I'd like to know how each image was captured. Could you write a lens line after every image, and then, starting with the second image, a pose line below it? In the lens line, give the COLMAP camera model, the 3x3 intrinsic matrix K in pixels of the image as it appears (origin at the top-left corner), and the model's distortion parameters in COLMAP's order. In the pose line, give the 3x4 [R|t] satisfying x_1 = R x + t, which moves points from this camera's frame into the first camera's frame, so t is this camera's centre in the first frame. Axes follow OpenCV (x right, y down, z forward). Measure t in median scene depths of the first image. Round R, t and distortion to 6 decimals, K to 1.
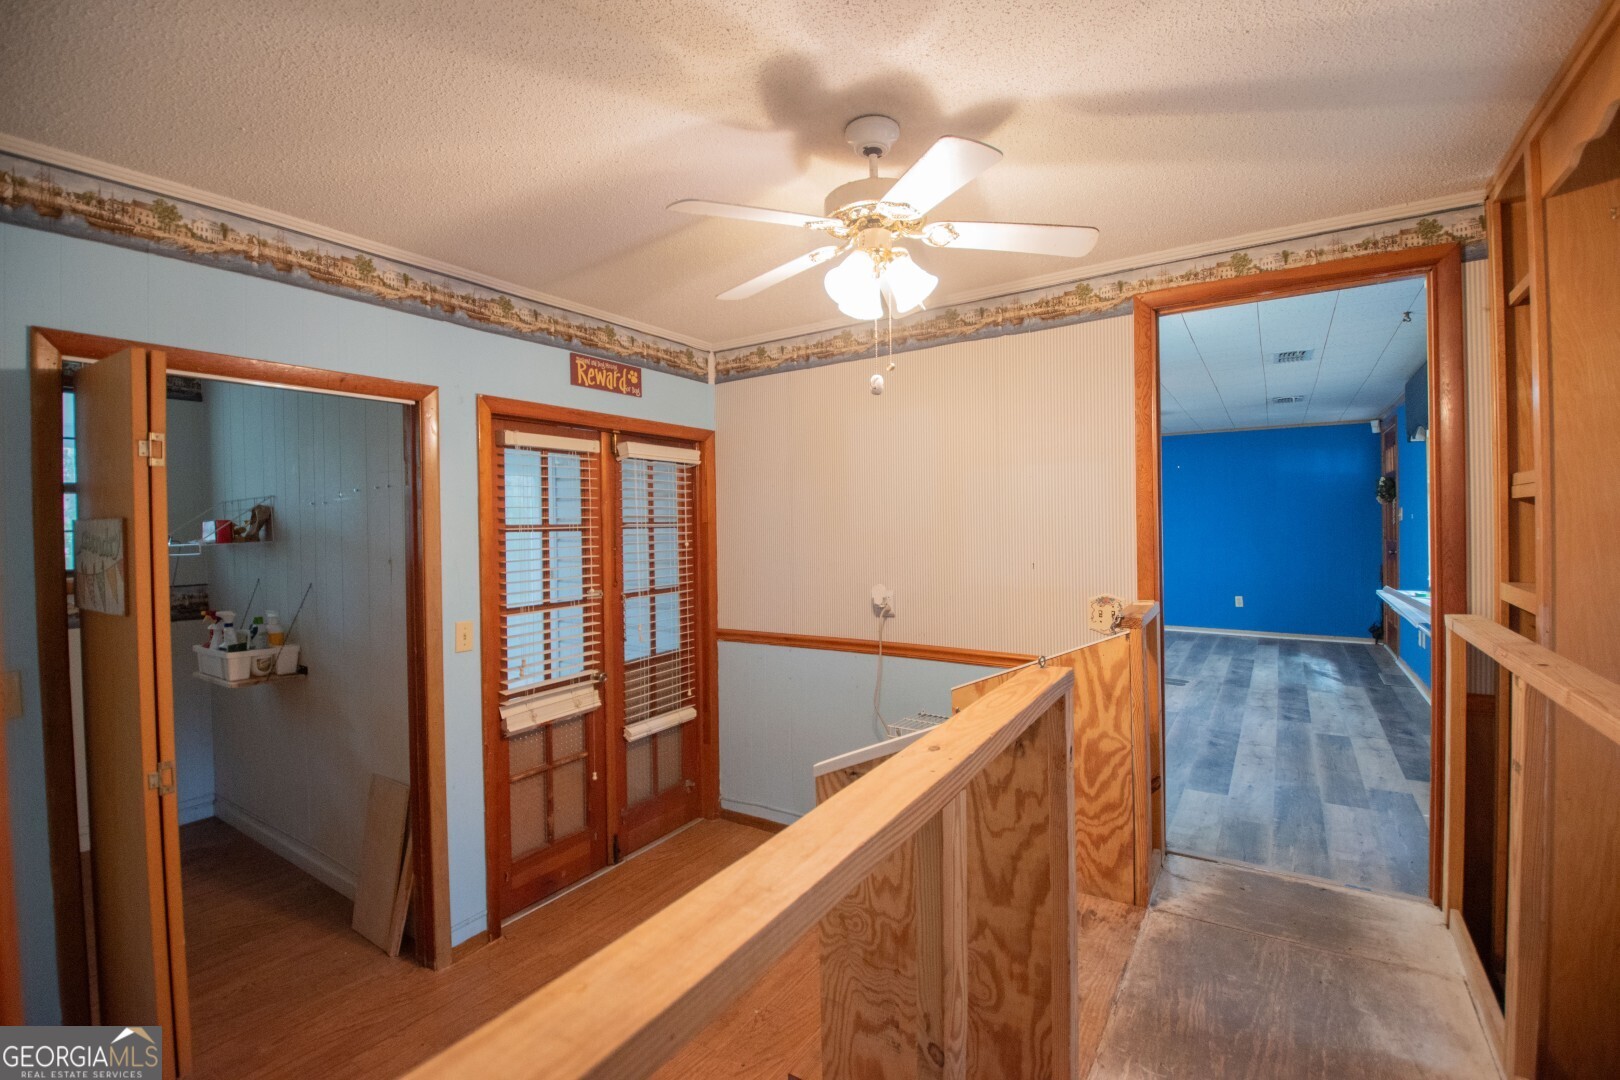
lens RADIAL K [[728.8, 0, 773.1], [0, 728.8, 514.8], [0, 0, 1]] dist [0.006840, -0.016669]
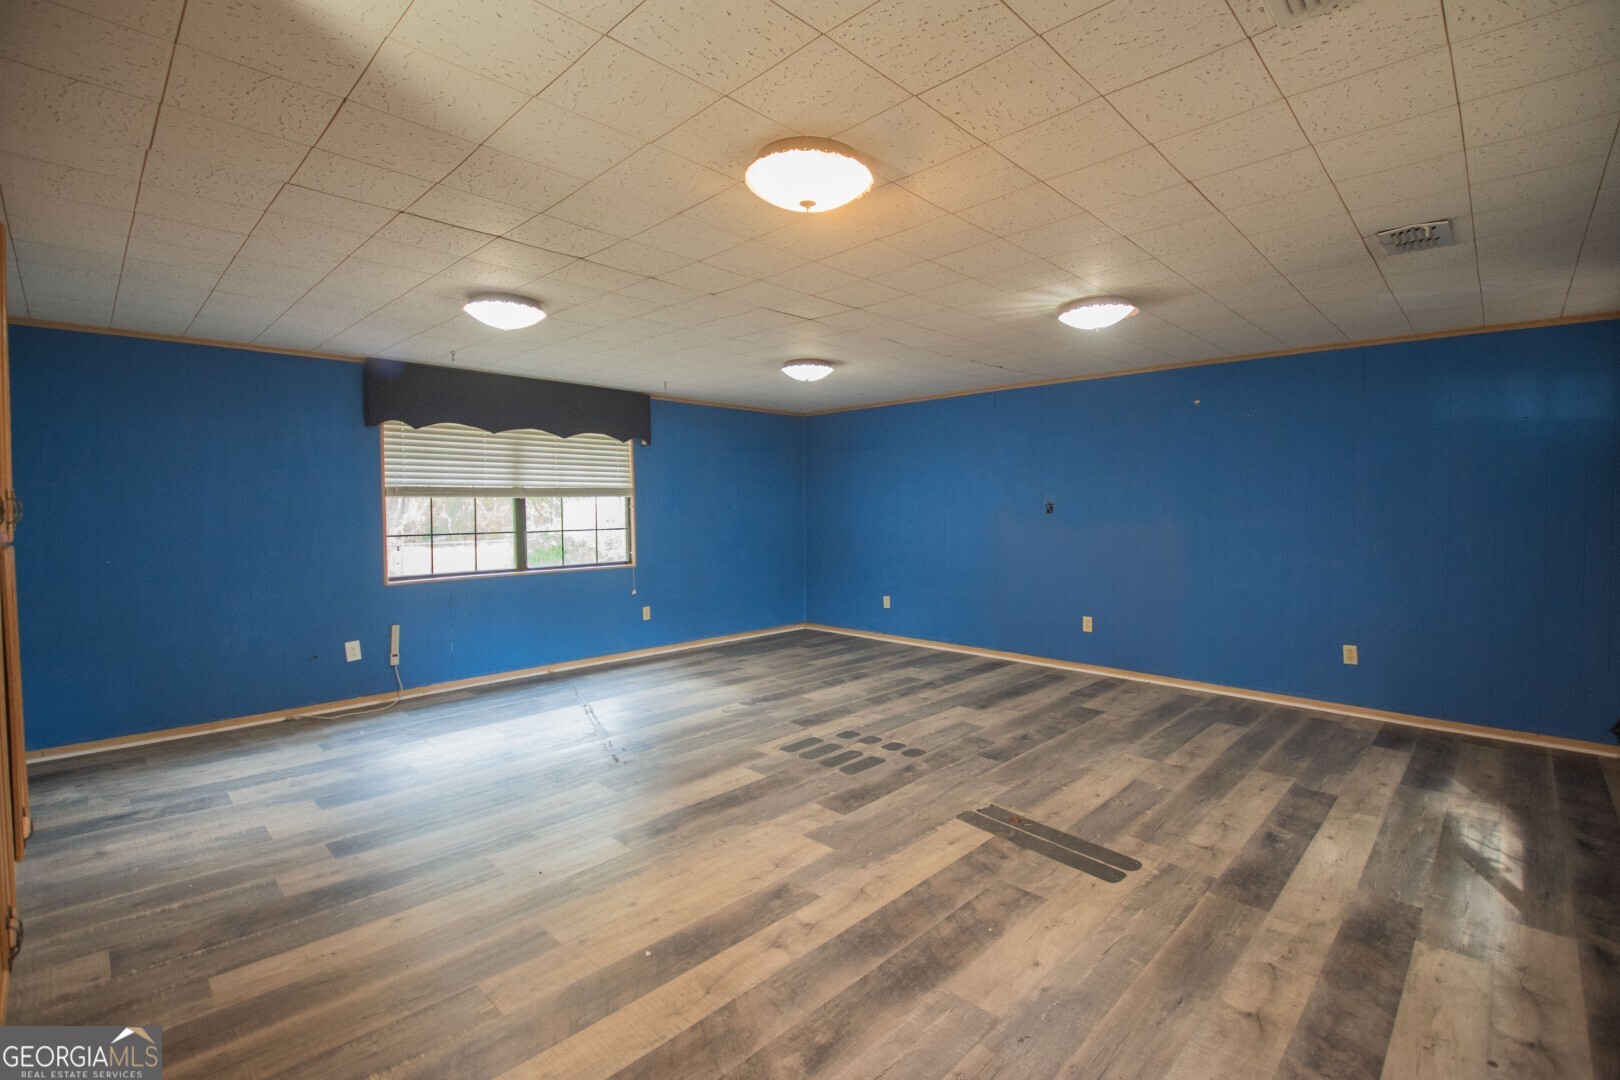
lens RADIAL K [[728.8, 0, 826.3], [0, 728.8, 543.6], [0, 0, 1]] dist [0.006840, -0.016669]
pose [[0.987890, -0.007195, -0.154988, 0.635377], [0.014411, 0.998861, 0.045483, 0.008654], [0.154484, -0.047166, 0.986869, 0.761658]]
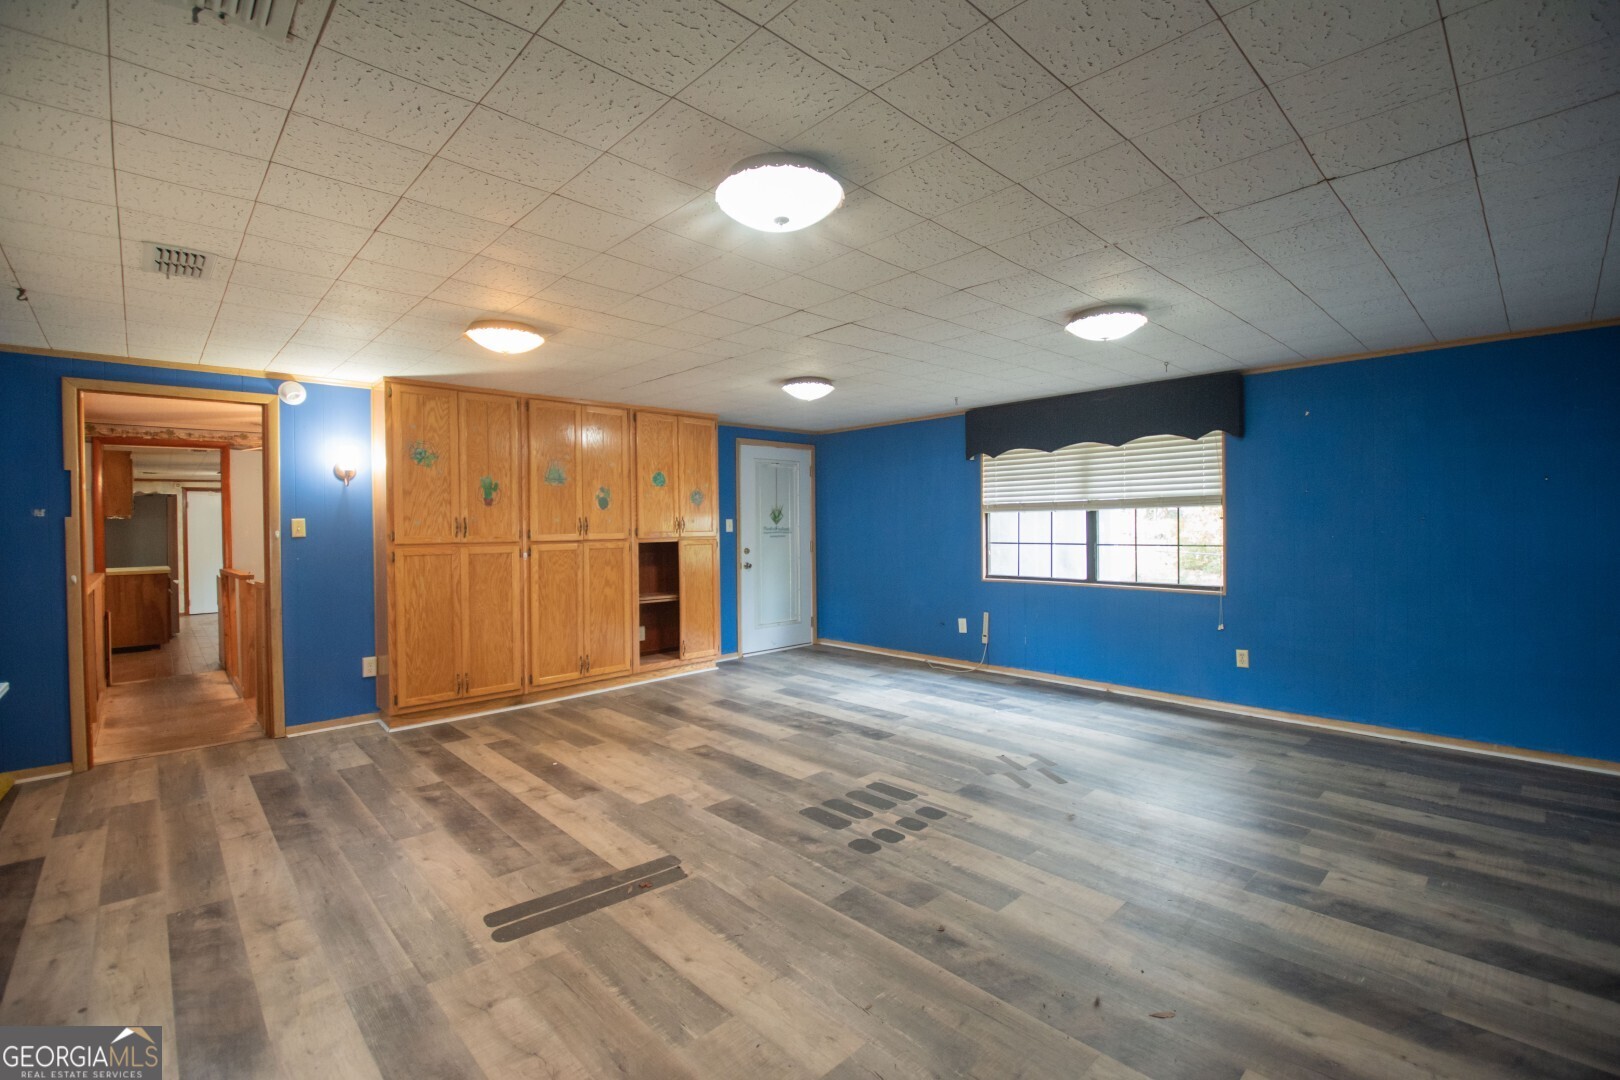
lens RADIAL K [[728.8, 0, 818.3], [0, 728.8, 531.4], [0, 0, 1]] dist [0.006840, -0.016669]
pose [[-0.210790, 0.005813, -0.977514, 1.281978], [0.005653, 0.999973, 0.004728, 0.007733], [0.977515, -0.004529, -0.210818, 1.755097]]
